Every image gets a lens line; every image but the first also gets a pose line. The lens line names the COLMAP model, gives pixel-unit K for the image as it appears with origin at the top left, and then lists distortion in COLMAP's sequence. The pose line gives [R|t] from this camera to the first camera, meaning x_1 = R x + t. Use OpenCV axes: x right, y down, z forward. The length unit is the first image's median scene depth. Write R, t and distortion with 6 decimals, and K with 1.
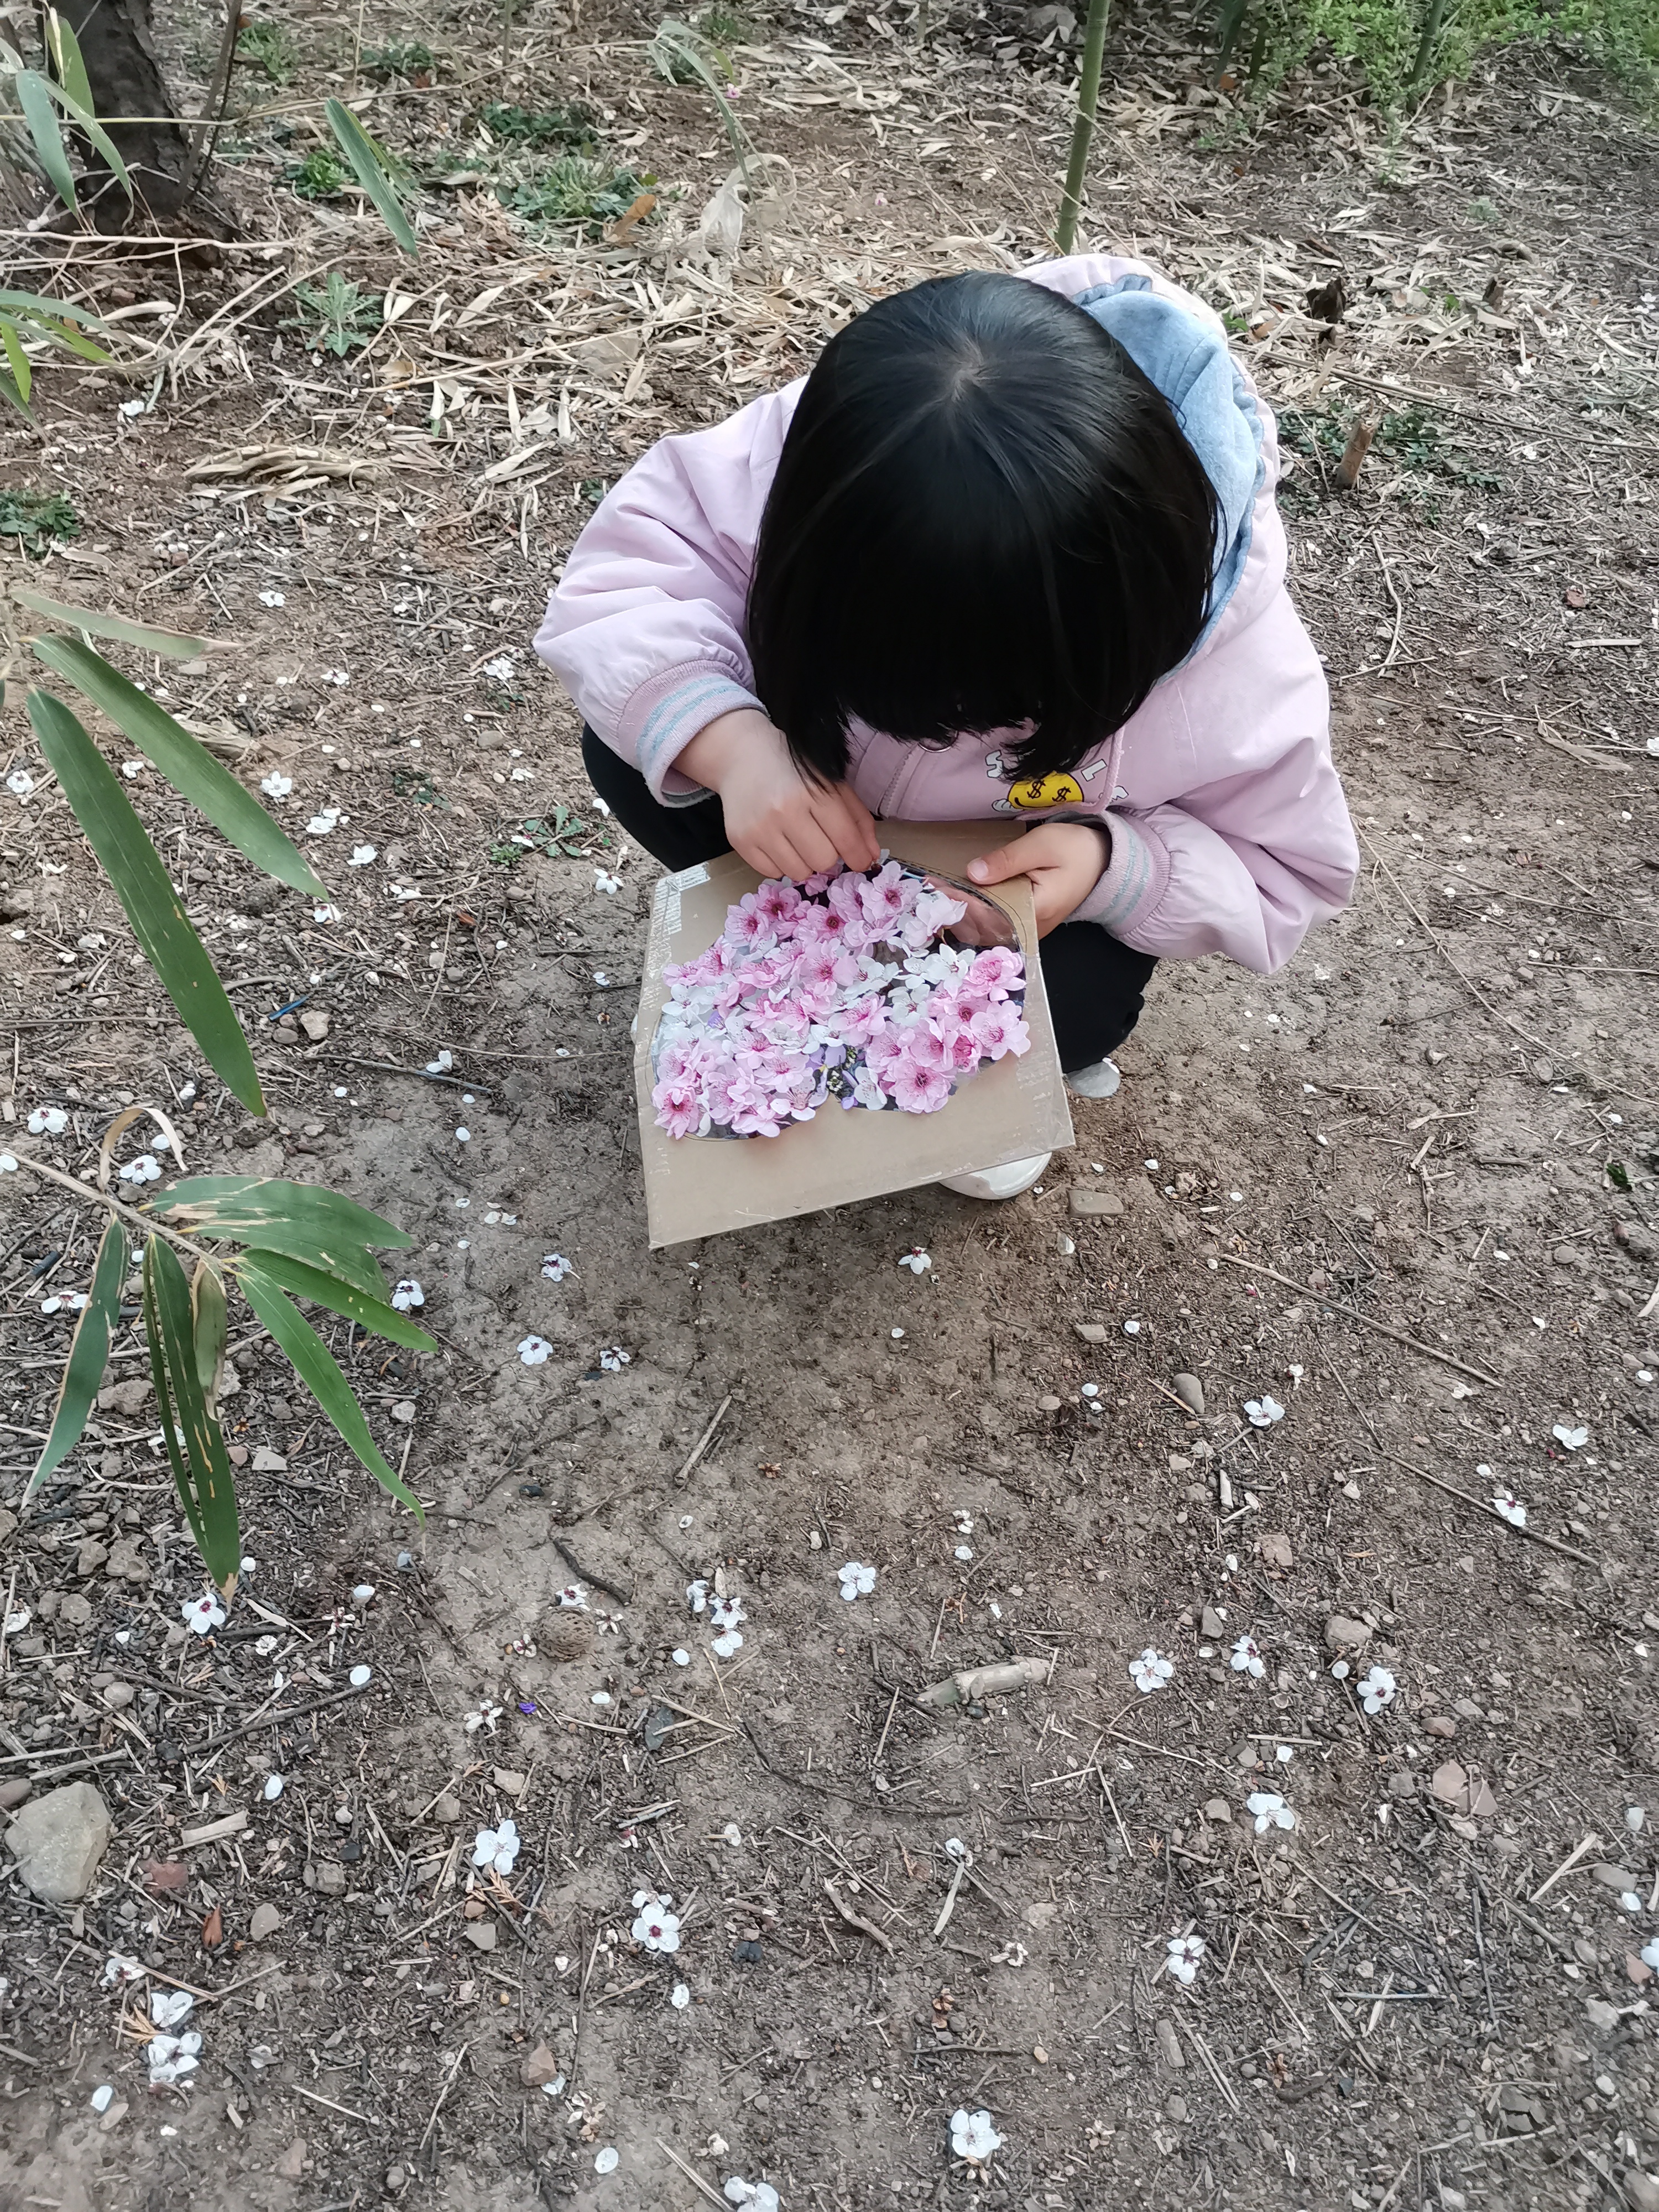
lens RADIAL K [[1685.8, 0, 836.8], [0, 1685.8, 1102.8], [0, 0, 1]] dist [0.030381, -0.053165]
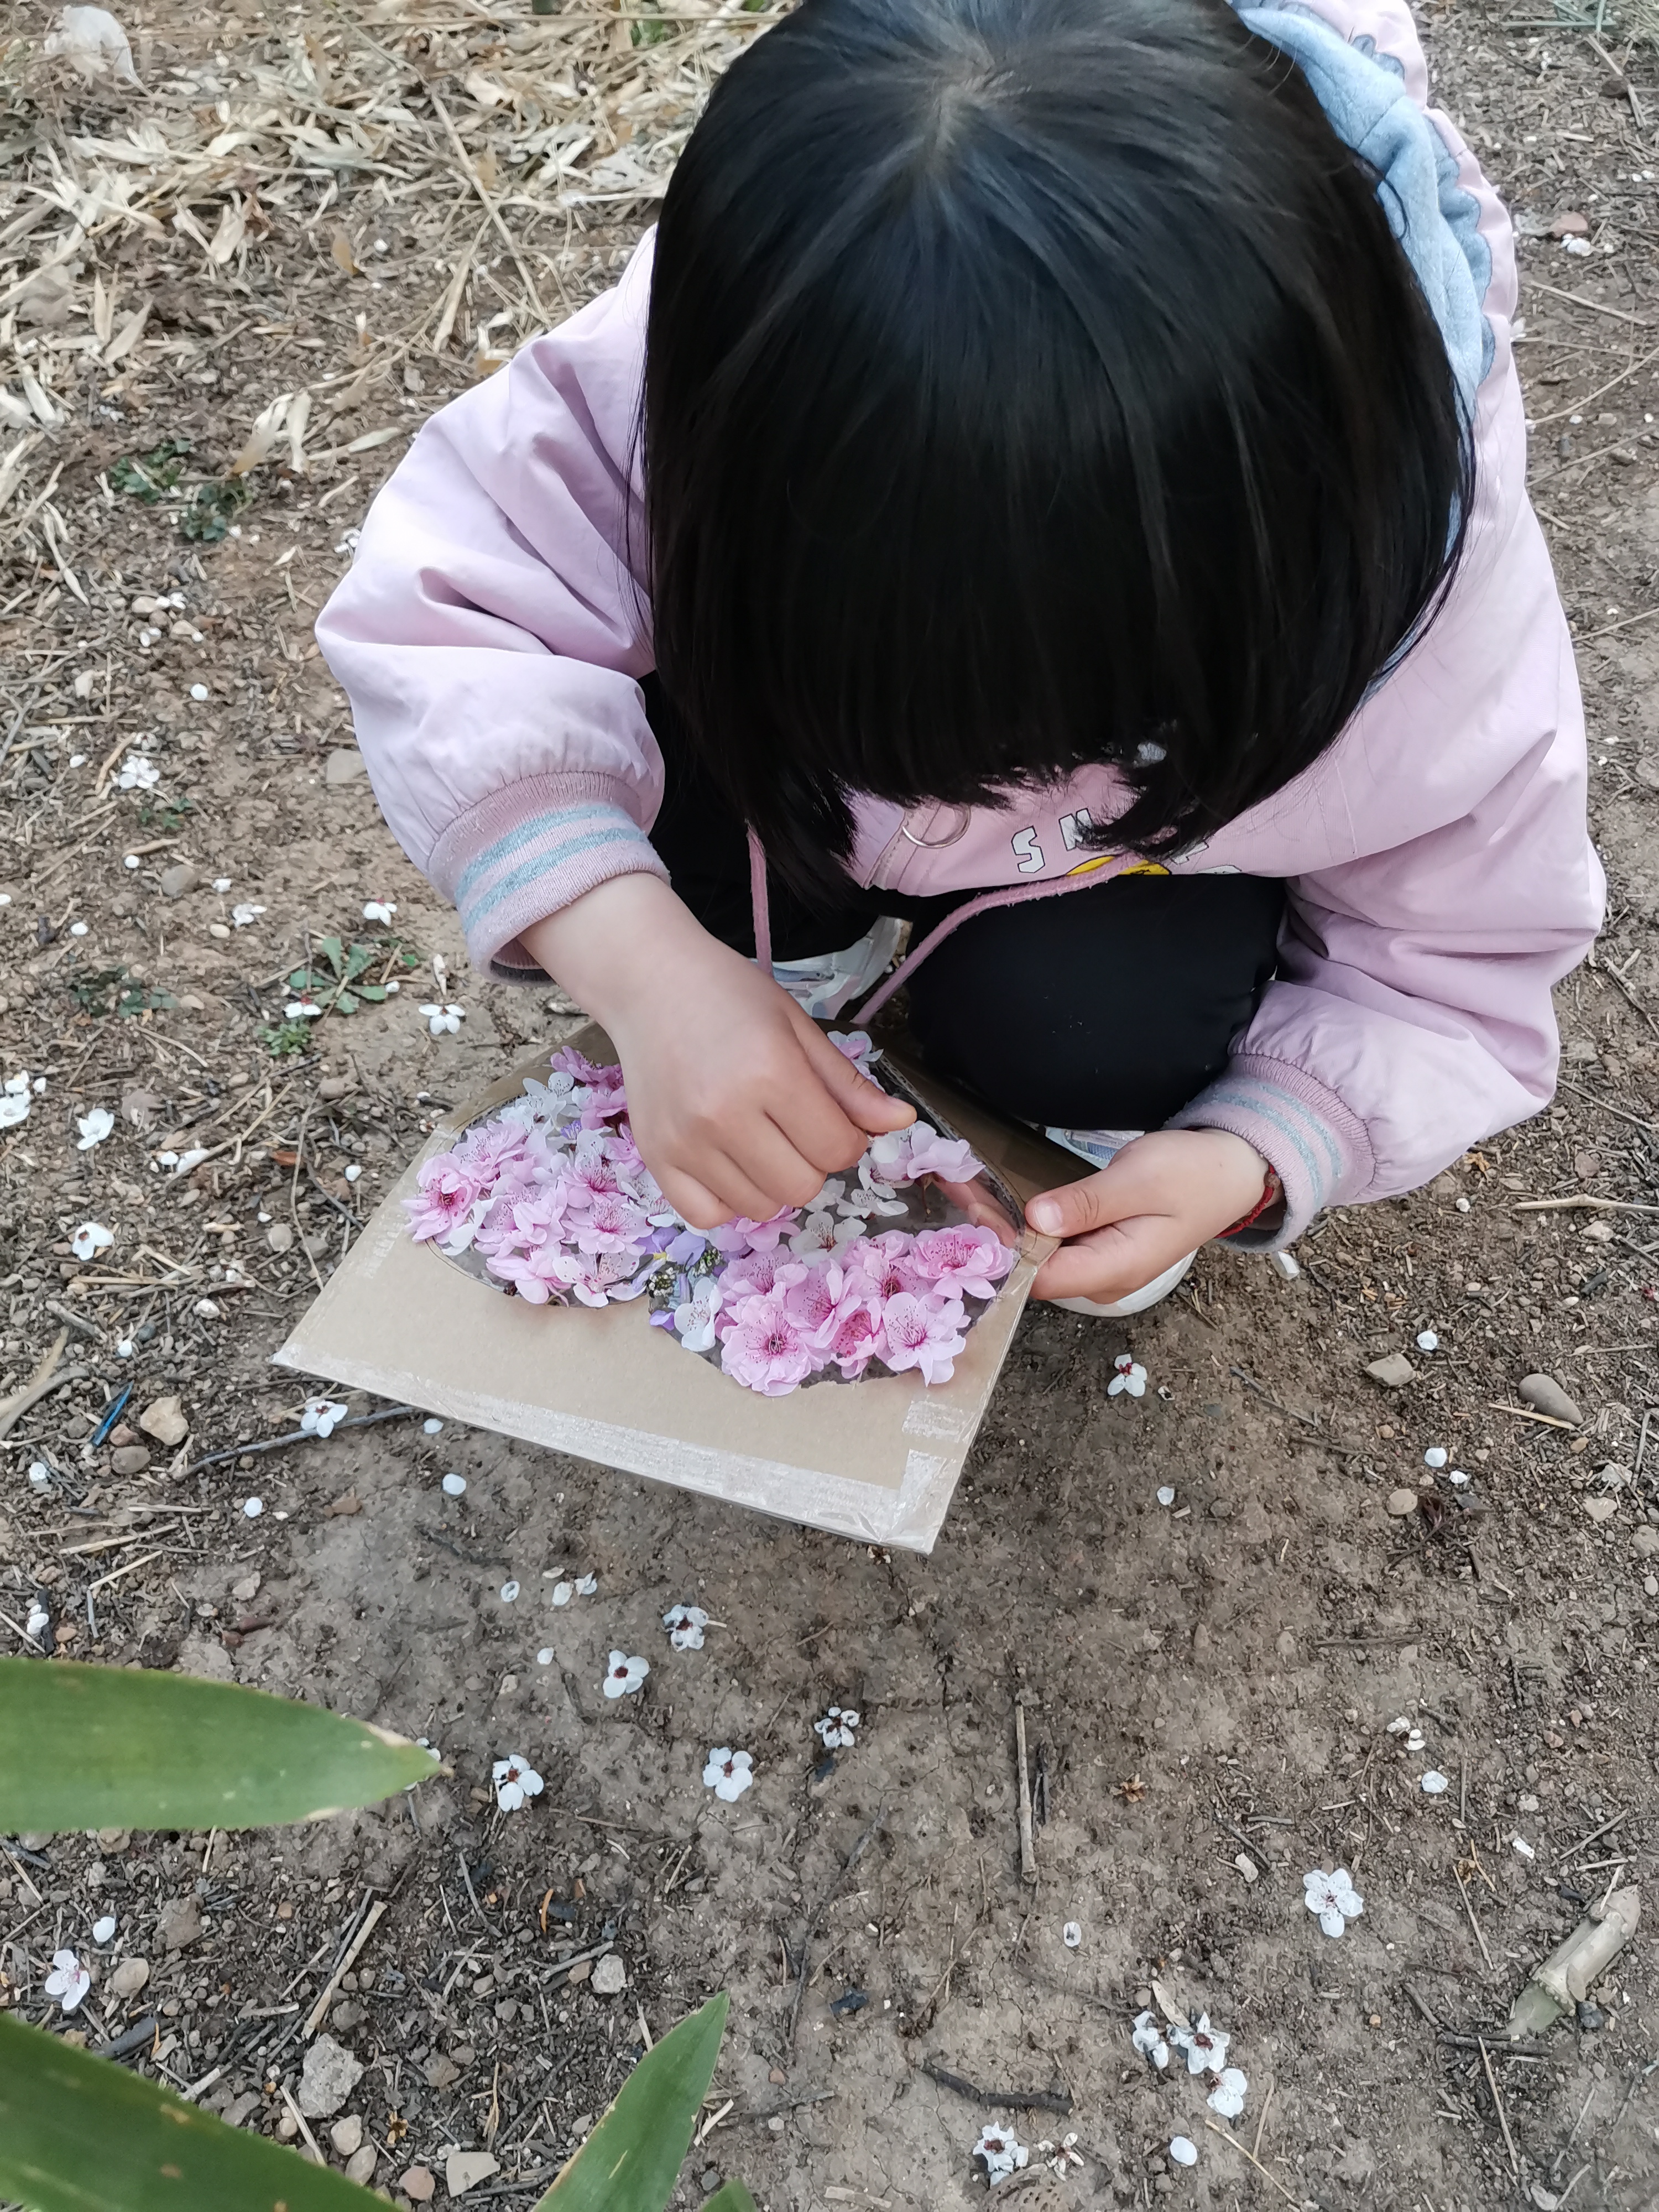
lens RADIAL K [[1685.8, 0, 828.7], [0, 1685.8, 1107.4], [0, 0, 1]] dist [0.030381, -0.053165]
pose [[0.906728, -0.400266, 0.132782, -0.107732], [0.381743, 0.912839, 0.144906, -0.150646], [-0.179209, -0.080702, 0.980495, 0.302521]]
